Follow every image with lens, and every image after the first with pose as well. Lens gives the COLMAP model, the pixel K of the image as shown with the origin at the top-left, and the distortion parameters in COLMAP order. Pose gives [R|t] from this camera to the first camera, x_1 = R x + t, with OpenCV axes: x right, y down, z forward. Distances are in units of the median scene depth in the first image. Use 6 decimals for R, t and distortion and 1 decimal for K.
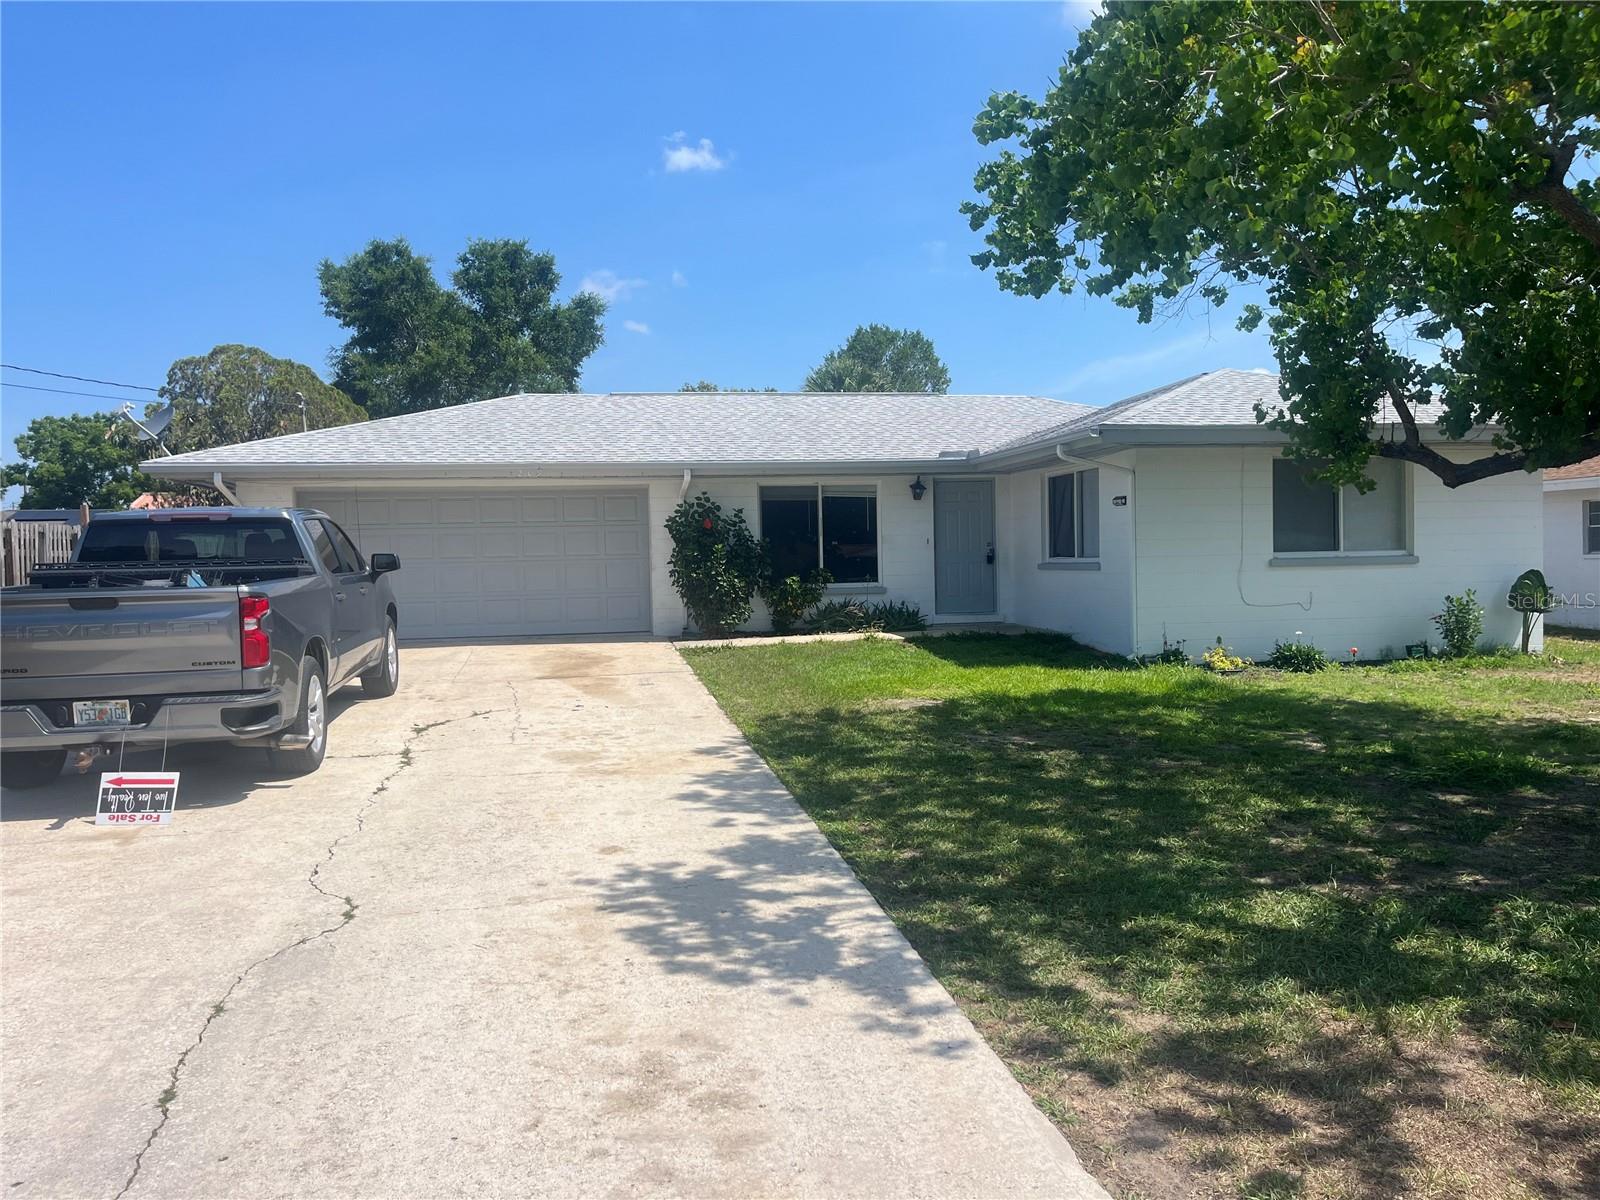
lens RADIAL K [[1200.1, 0, 800.0], [0, 1200.1, 600.0], [0, 0, 1]] dist [0.079359, -0.111679]
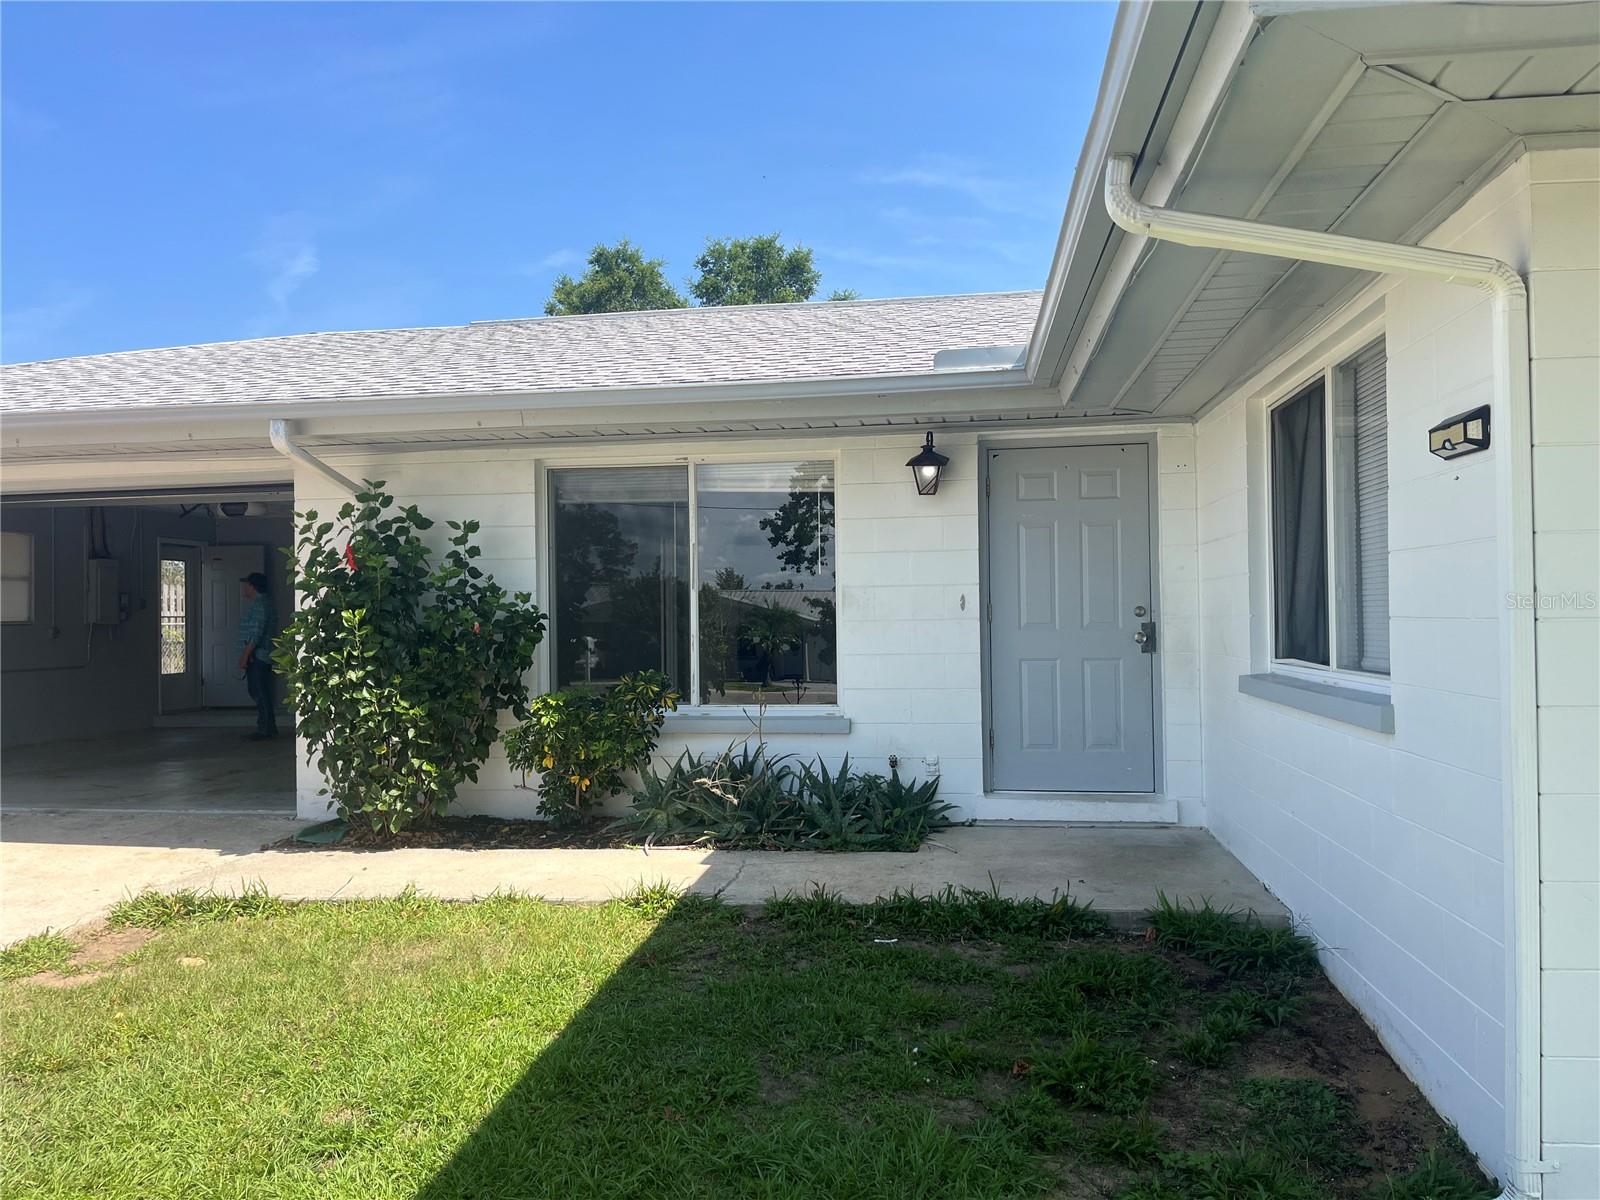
lens RADIAL K [[1200.1, 0, 800.0], [0, 1200.1, 600.0], [0, 0, 1]] dist [0.079359, -0.111679]
pose [[0.945482, 0.005286, -0.325631, 0.183356], [-0.018189, 0.999165, -0.036592, -0.034728], [0.325166, 0.040520, 0.944788, 0.619280]]
